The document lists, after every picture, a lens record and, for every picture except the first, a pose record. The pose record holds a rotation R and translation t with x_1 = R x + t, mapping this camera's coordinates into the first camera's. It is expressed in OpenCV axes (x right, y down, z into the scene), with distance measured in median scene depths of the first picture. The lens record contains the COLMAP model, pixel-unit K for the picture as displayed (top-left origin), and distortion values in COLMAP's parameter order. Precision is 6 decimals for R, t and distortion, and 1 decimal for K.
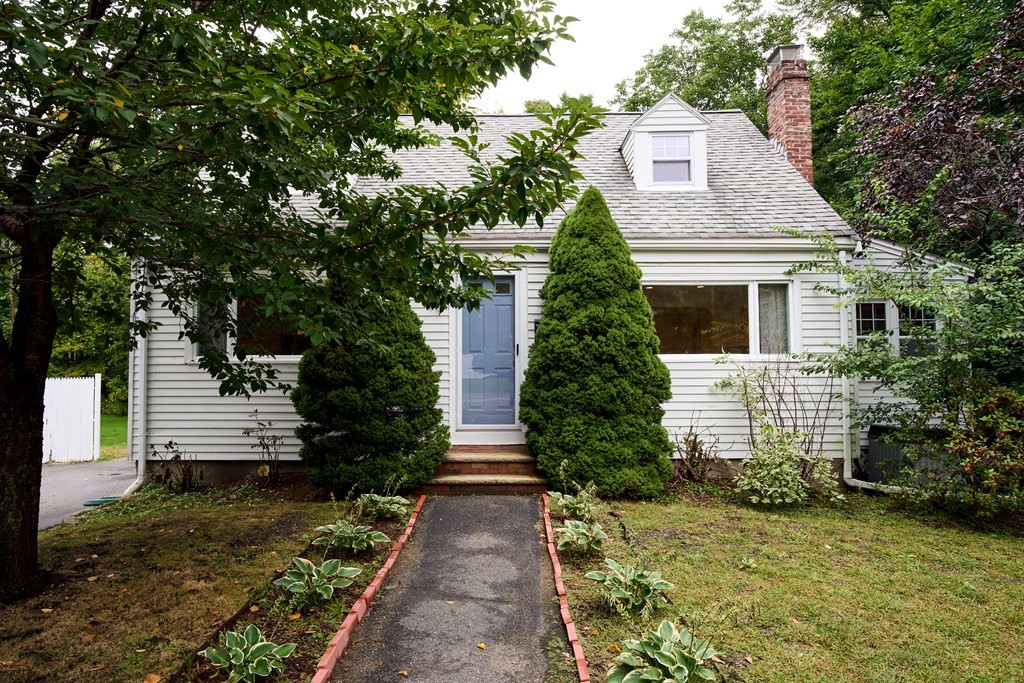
lens RADIAL K [[582.7, 0, 512.0], [0, 582.7, 341.5], [0, 0, 1]] dist [-0.000856, -0.000228]
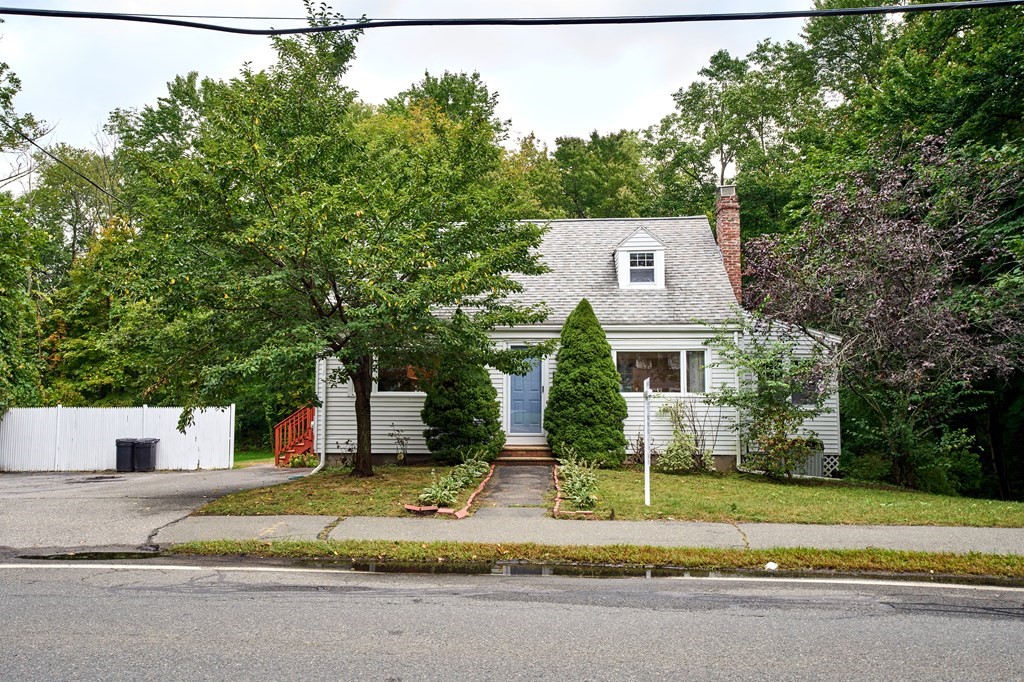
lens RADIAL K [[824.6, 0, 512.0], [0, 824.6, 341.0], [0, 0, 1]] dist [0.042406, -0.000271]
pose [[0.999270, 0.003321, -0.038055, 0.011503], [-0.004648, 0.999383, -0.034826, -0.046467], [0.037916, 0.034978, 0.998669, -1.547949]]
